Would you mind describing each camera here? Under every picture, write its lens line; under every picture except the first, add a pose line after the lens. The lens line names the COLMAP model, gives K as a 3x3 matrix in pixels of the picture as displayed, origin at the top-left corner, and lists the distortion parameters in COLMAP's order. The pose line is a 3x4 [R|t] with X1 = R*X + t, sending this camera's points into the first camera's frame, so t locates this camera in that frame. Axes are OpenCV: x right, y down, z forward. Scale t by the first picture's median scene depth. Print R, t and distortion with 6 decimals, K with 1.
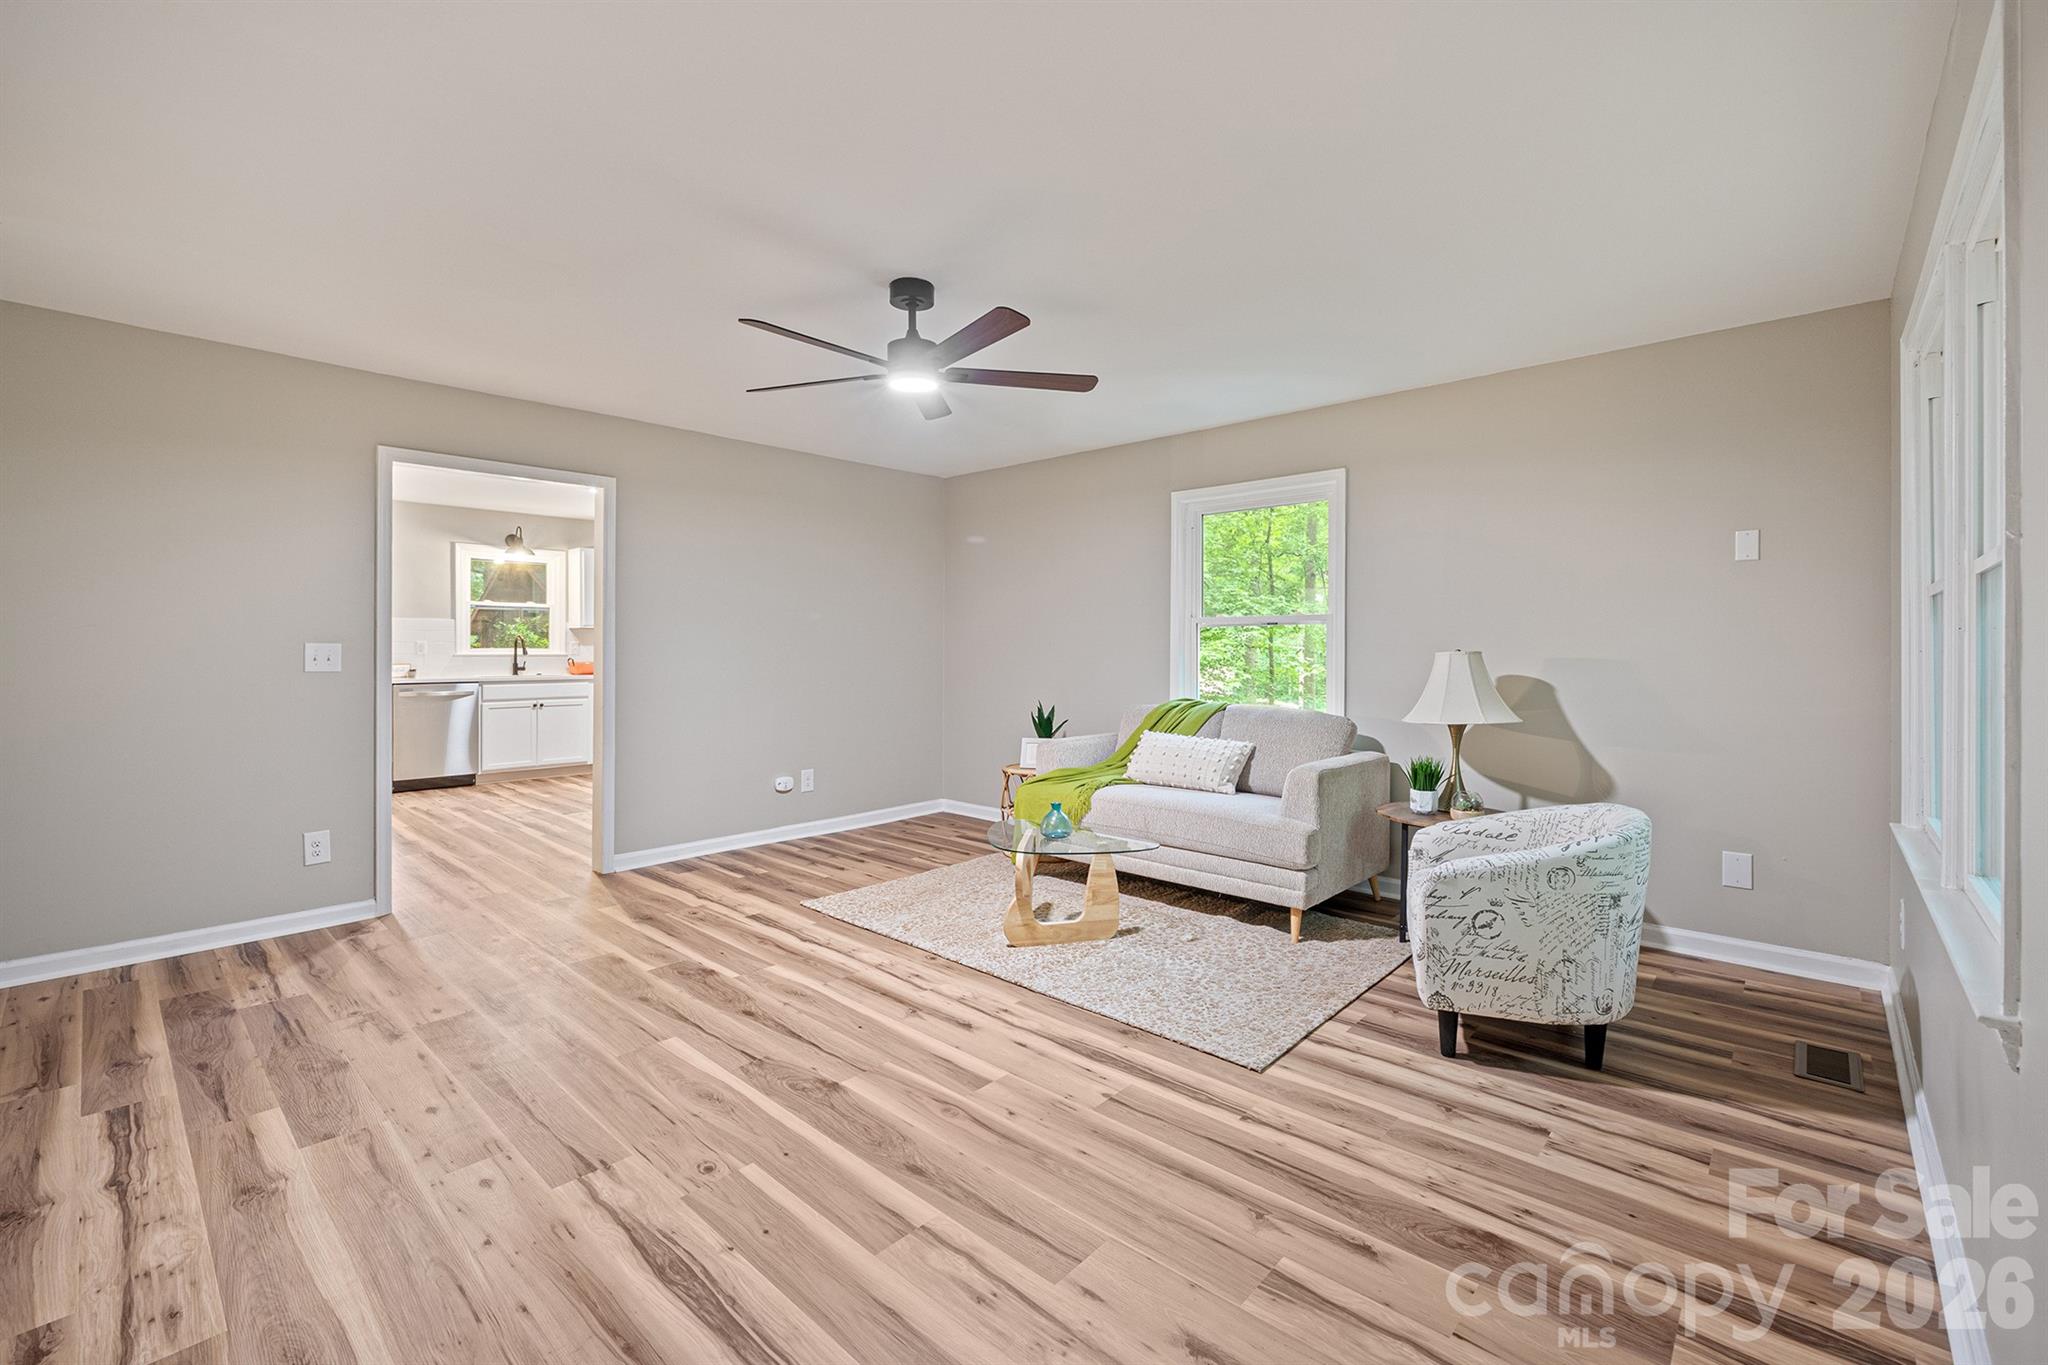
lens RADIAL K [[859.2, 0, 1018.2], [0, 859.2, 664.4], [0, 0, 1]] dist [-0.005931, -0.000945]
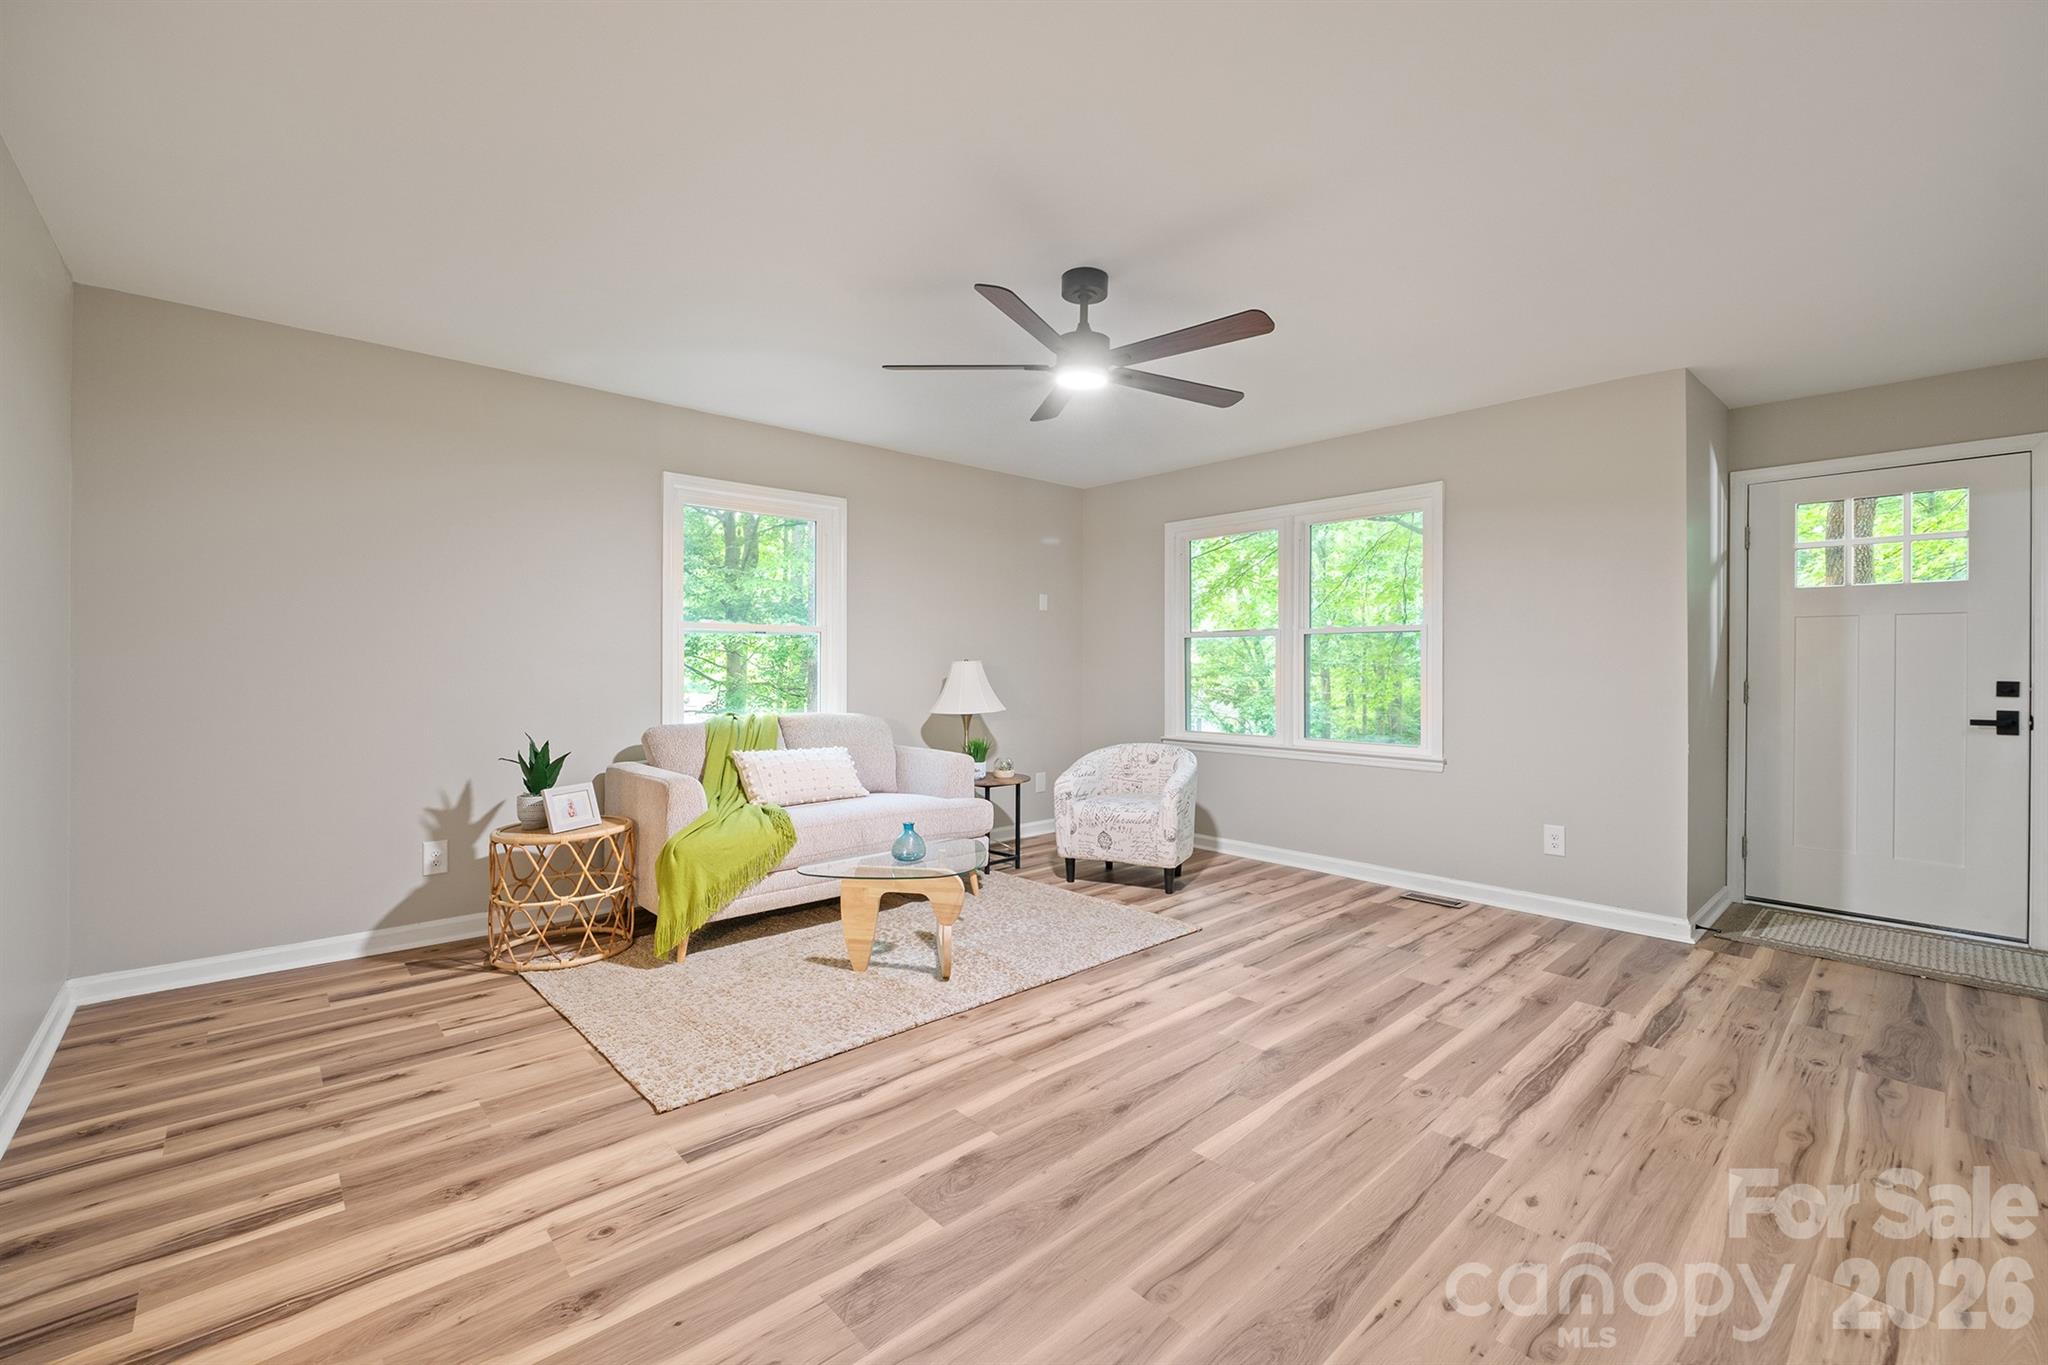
lens RADIAL K [[859.2, 0, 1019.7], [0, 859.2, 670.2], [0, 0, 1]] dist [-0.005931, -0.000945]
pose [[0.088073, -0.010602, 0.996058, -1.202466], [0.014279, 0.999854, 0.009380, -0.018071], [-0.996012, 0.013397, 0.088212, 1.087411]]
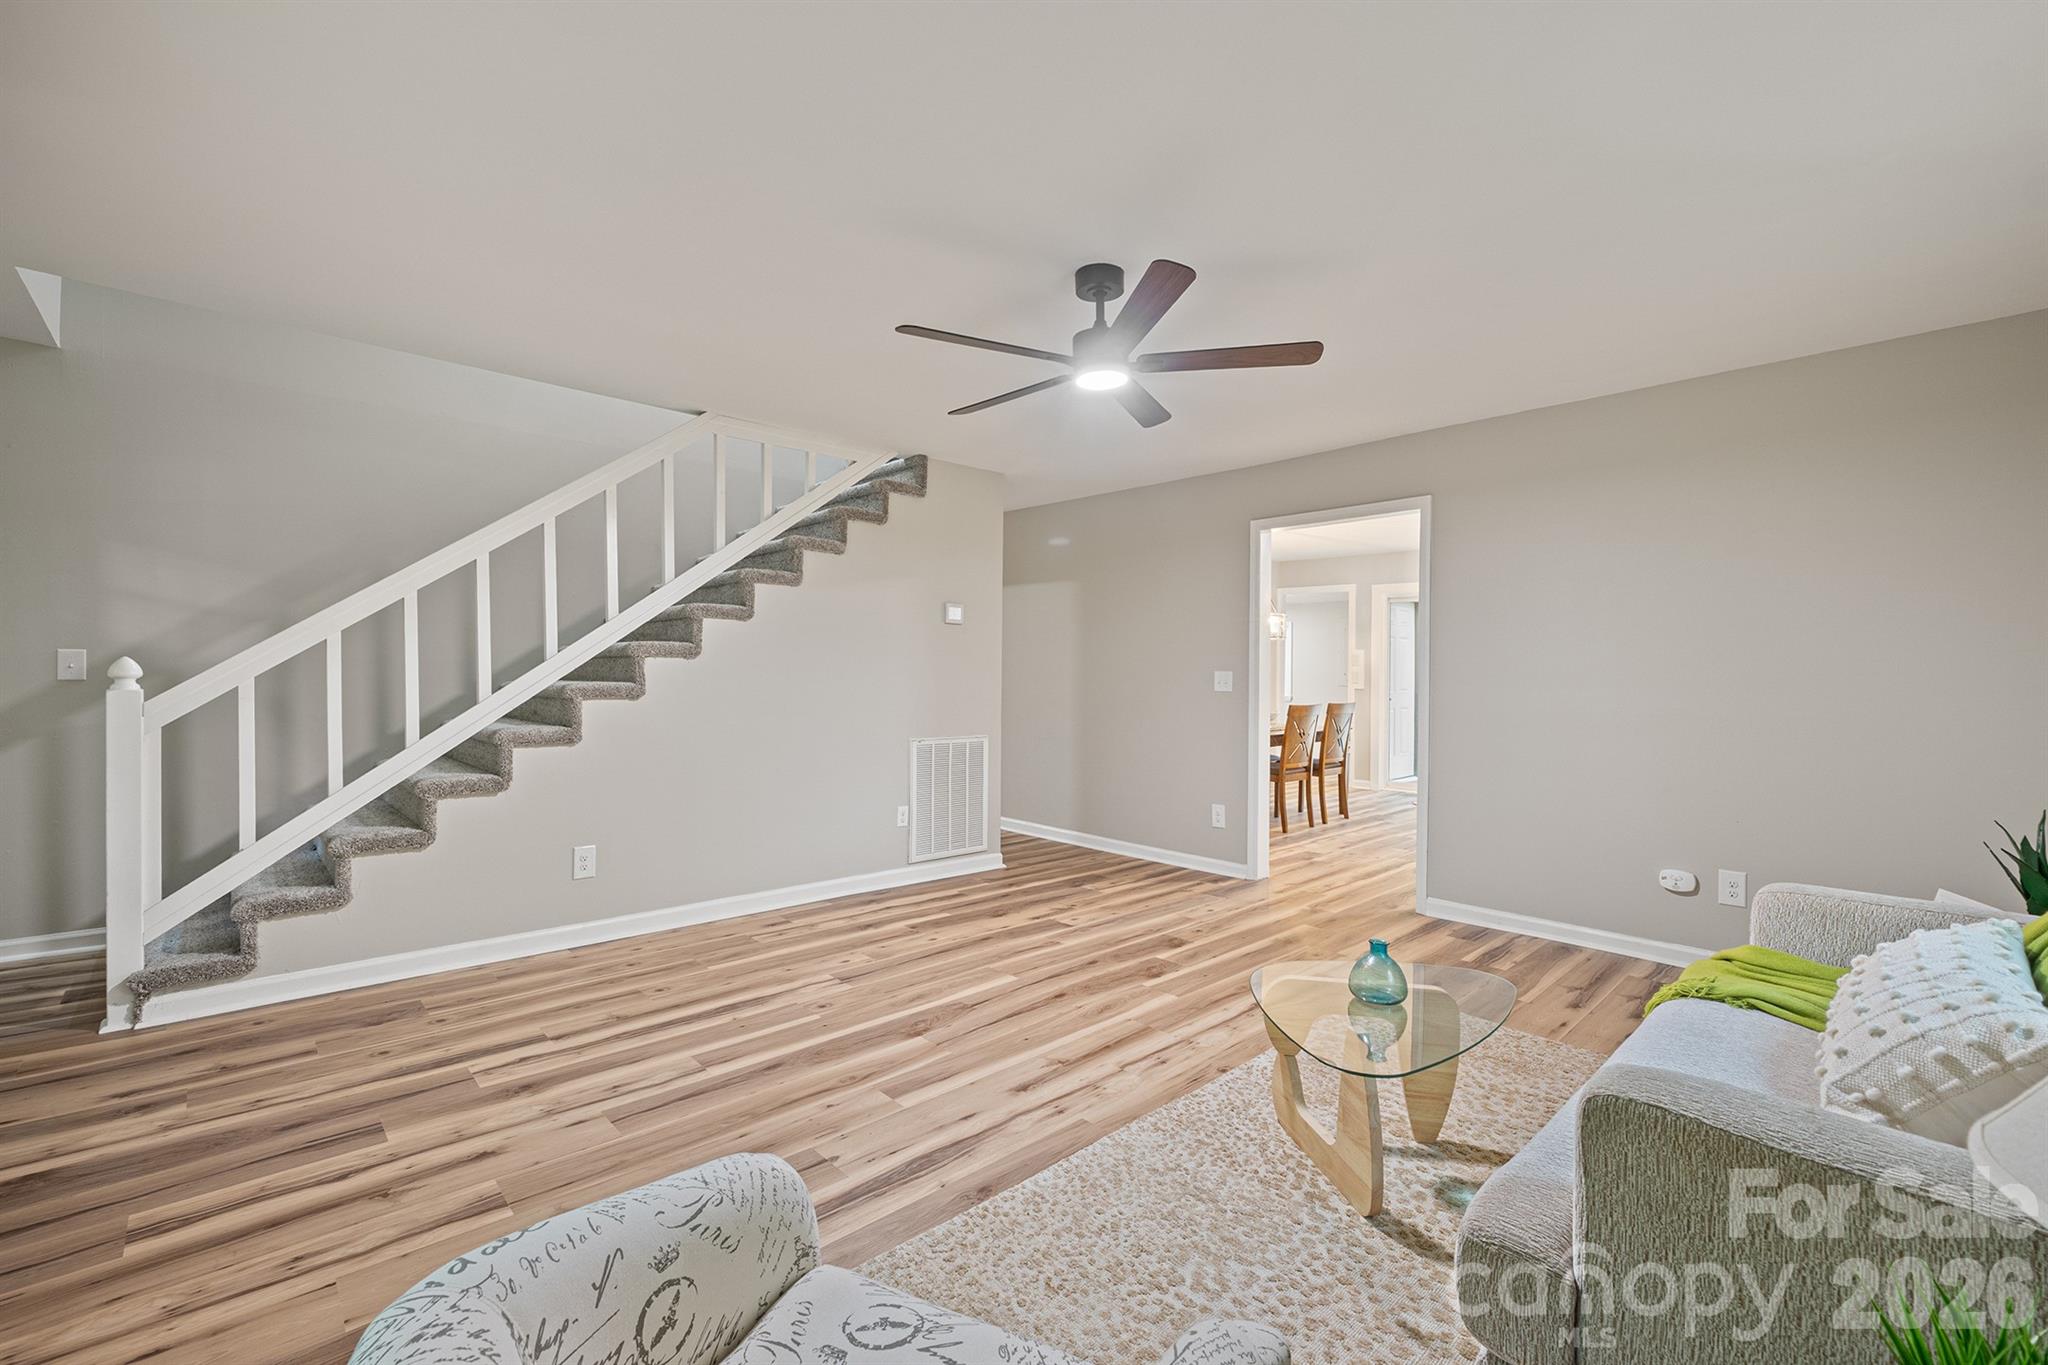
lens RADIAL K [[859.2, 0, 1033.7], [0, 859.2, 683.1], [0, 0, 1]] dist [-0.005931, -0.000945]
pose [[-0.060111, 0.008156, -0.998158, 0.868709], [-0.028905, 0.999533, 0.009908, -0.016481], [0.997773, 0.029447, -0.059847, 1.090500]]
